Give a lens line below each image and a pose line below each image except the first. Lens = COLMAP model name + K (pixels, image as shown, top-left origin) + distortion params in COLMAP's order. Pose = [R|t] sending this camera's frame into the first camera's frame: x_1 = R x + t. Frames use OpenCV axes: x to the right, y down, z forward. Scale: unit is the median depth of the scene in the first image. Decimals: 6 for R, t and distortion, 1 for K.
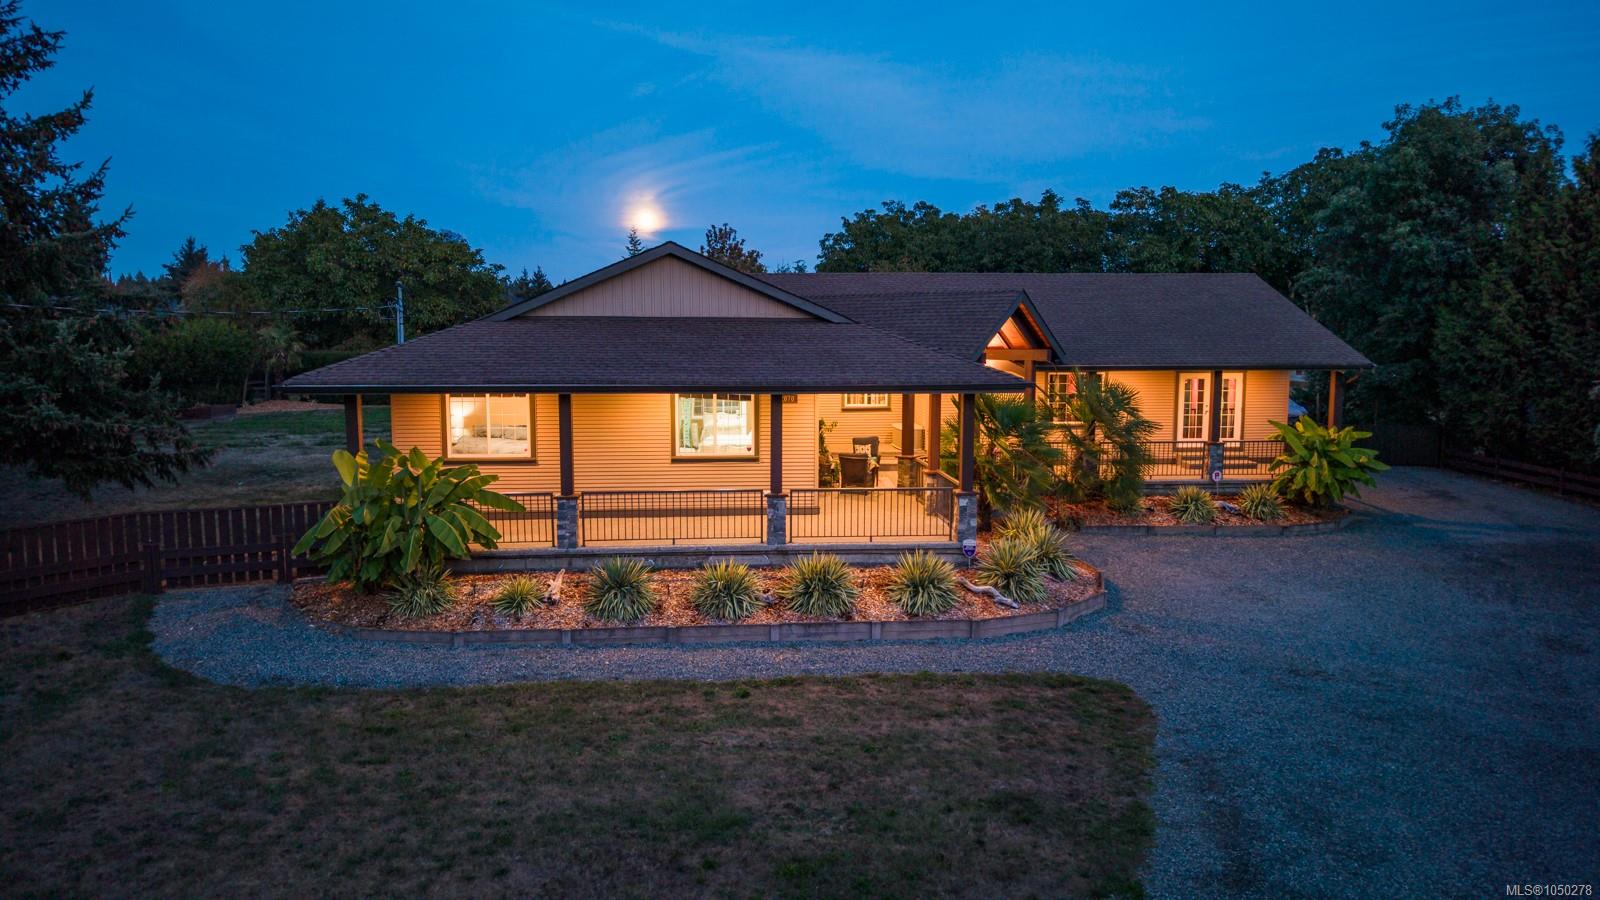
lens RADIAL K [[1081.7, 0, 800.0], [0, 1081.7, 453.3], [0, 0, 1]] dist [0.003367, -0.015110]
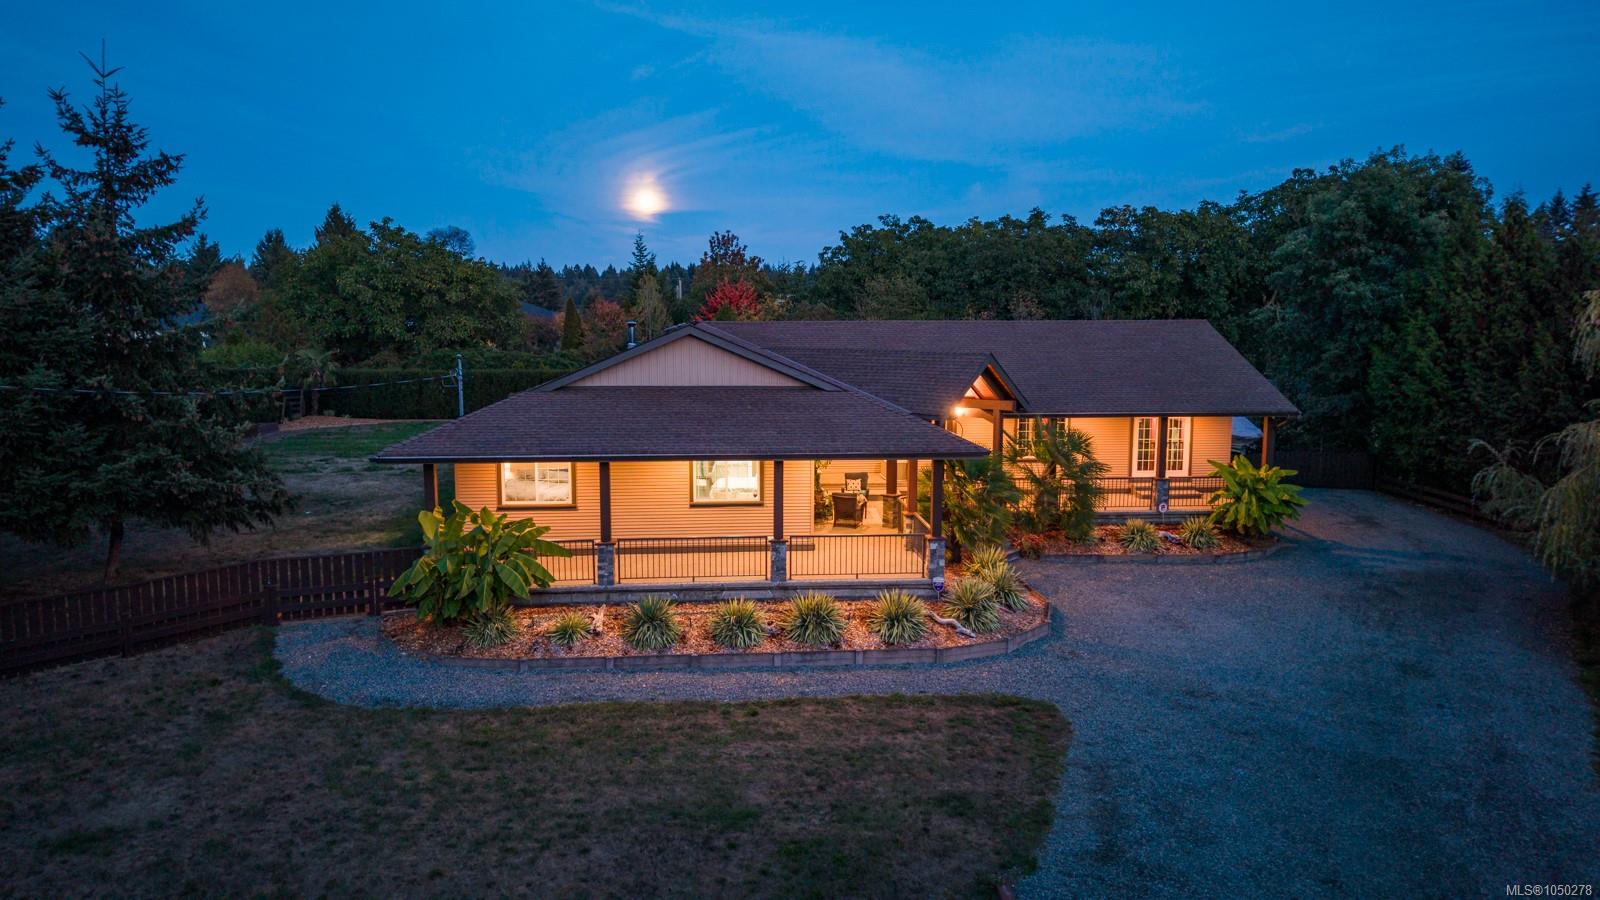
lens RADIAL K [[1081.7, 0, 801.1], [0, 1081.7, 451.2], [0, 0, 1]] dist [0.003367, -0.015110]
pose [[0.999999, 0.001024, 0.000771, 0.002202], [-0.001035, 0.999904, 0.013846, -0.070790], [-0.000757, -0.013847, 0.999904, -0.186335]]
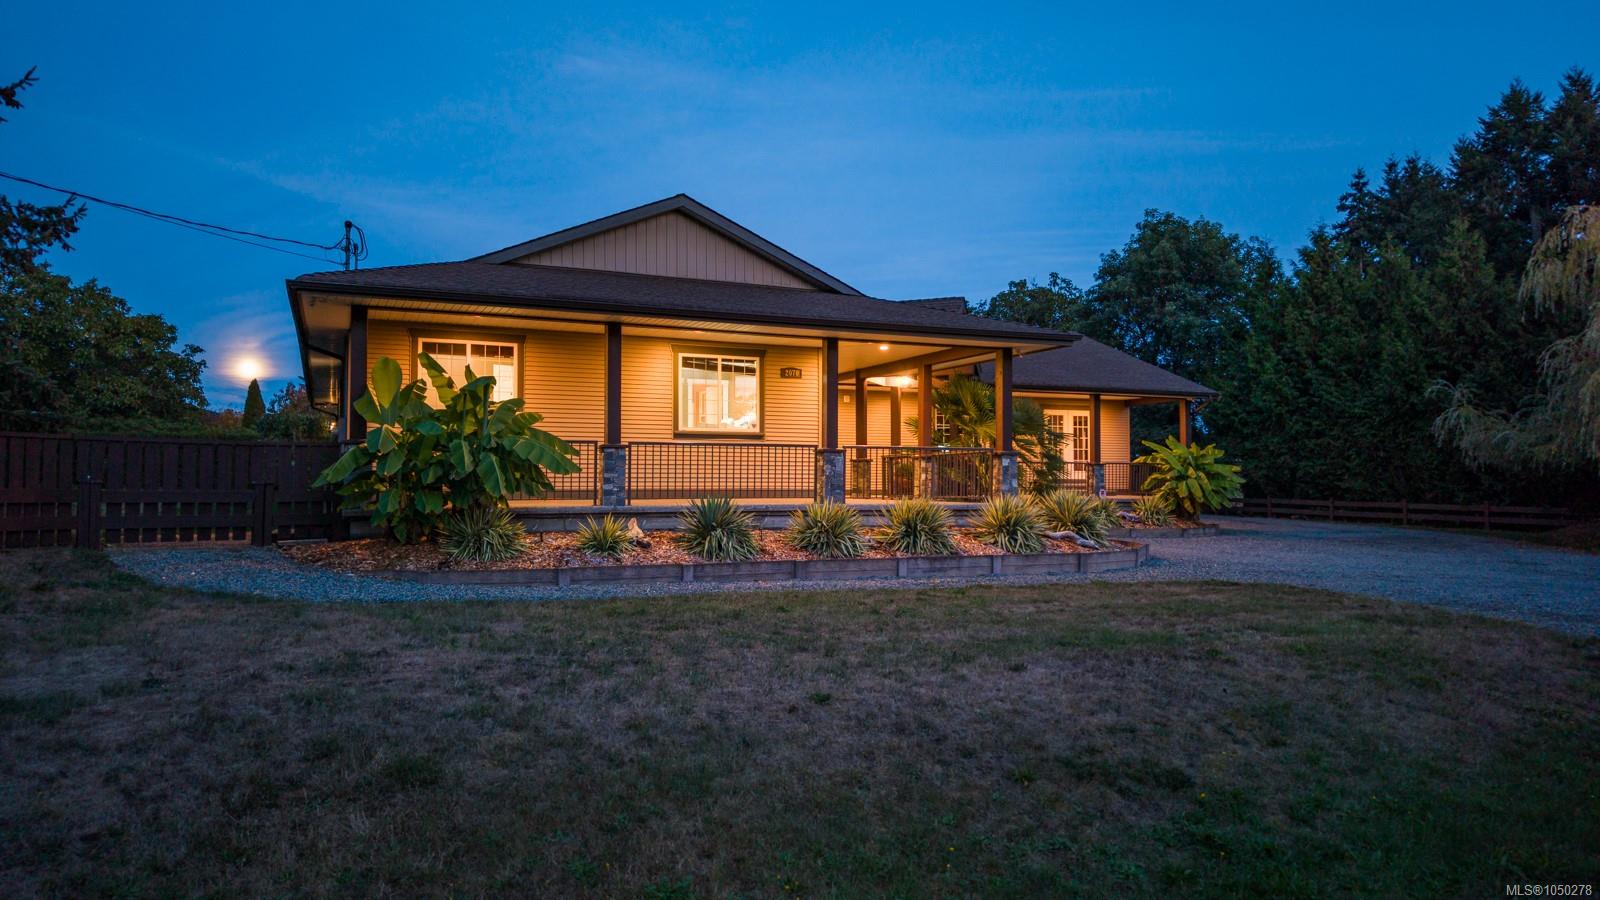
lens RADIAL K [[1081.7, 0, 805.4], [0, 1081.7, 450.0], [0, 0, 1]] dist [0.003367, -0.015110]
pose [[0.942521, 0.010634, 0.333978, -0.321223], [0.039556, 0.988915, -0.143119, 0.154554], [-0.331798, 0.148104, 0.931652, 0.129381]]
